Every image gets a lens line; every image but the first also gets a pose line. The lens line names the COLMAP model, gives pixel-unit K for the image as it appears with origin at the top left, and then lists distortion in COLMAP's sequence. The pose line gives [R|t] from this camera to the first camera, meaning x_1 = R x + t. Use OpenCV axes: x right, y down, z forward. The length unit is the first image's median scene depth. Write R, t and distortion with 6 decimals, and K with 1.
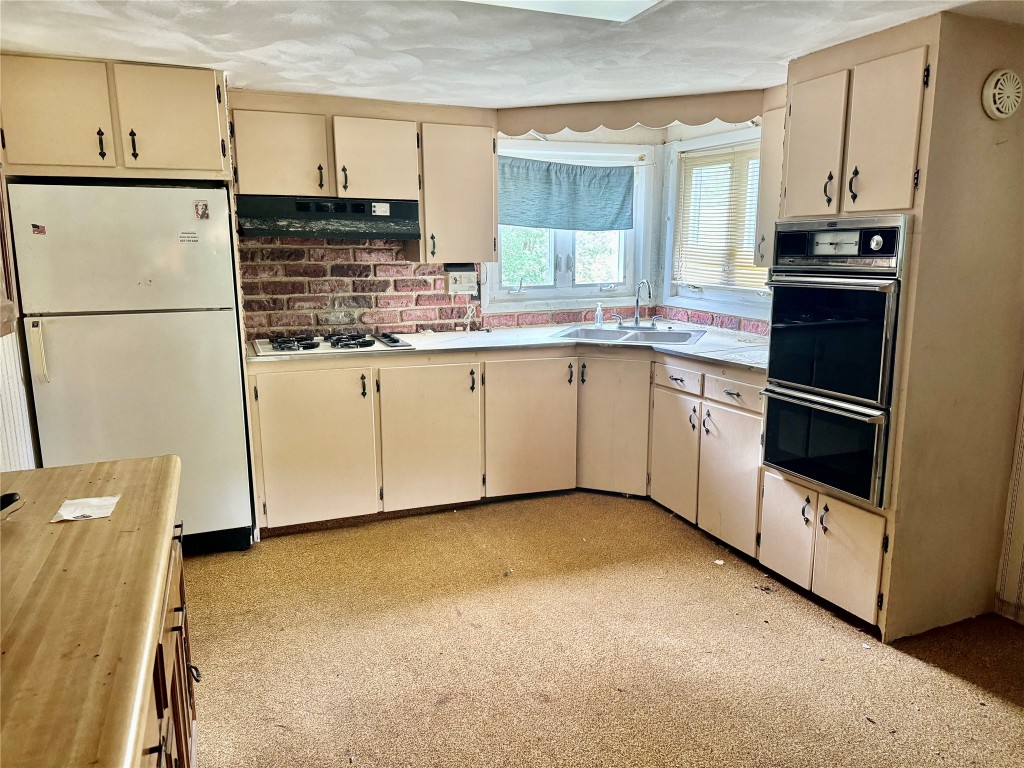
lens RADIAL K [[698.9, 0, 512.0], [0, 698.9, 384.0], [0, 0, 1]] dist [0.154044, -0.309969]
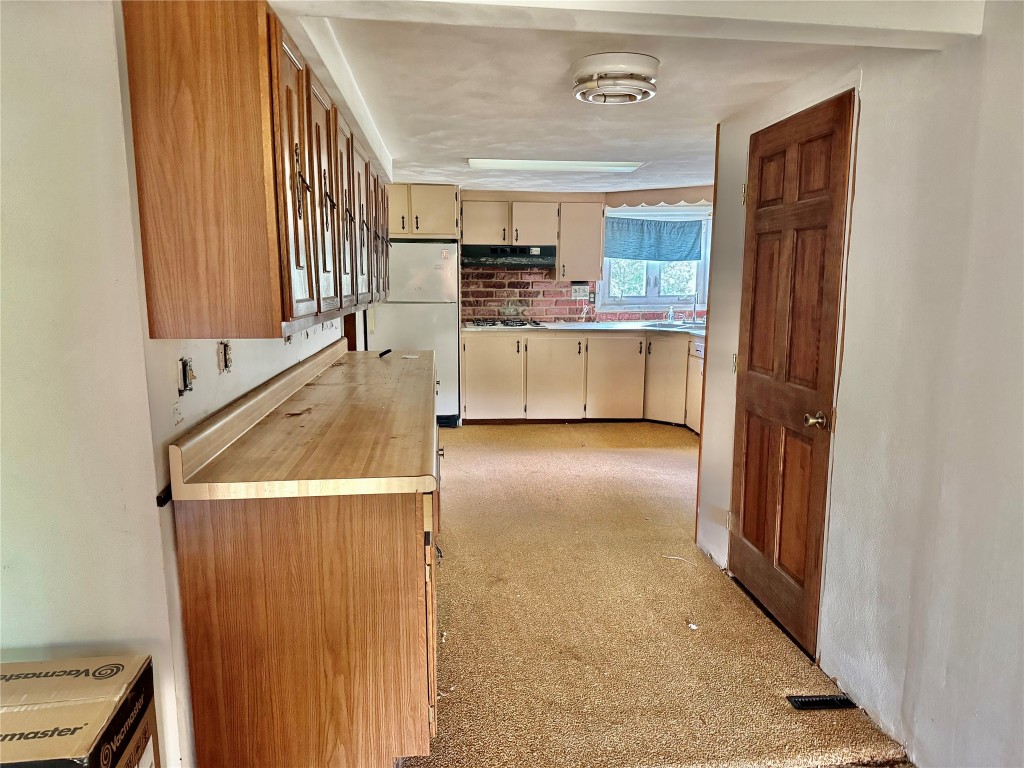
lens RADIAL K [[698.9, 0, 512.0], [0, 698.9, 384.0], [0, 0, 1]] dist [0.154044, -0.309969]
pose [[0.959146, 0.053166, -0.277872, 0.259147], [-0.060744, 0.997978, -0.018730, 0.121567], [0.276314, 0.034844, 0.960435, -0.687390]]
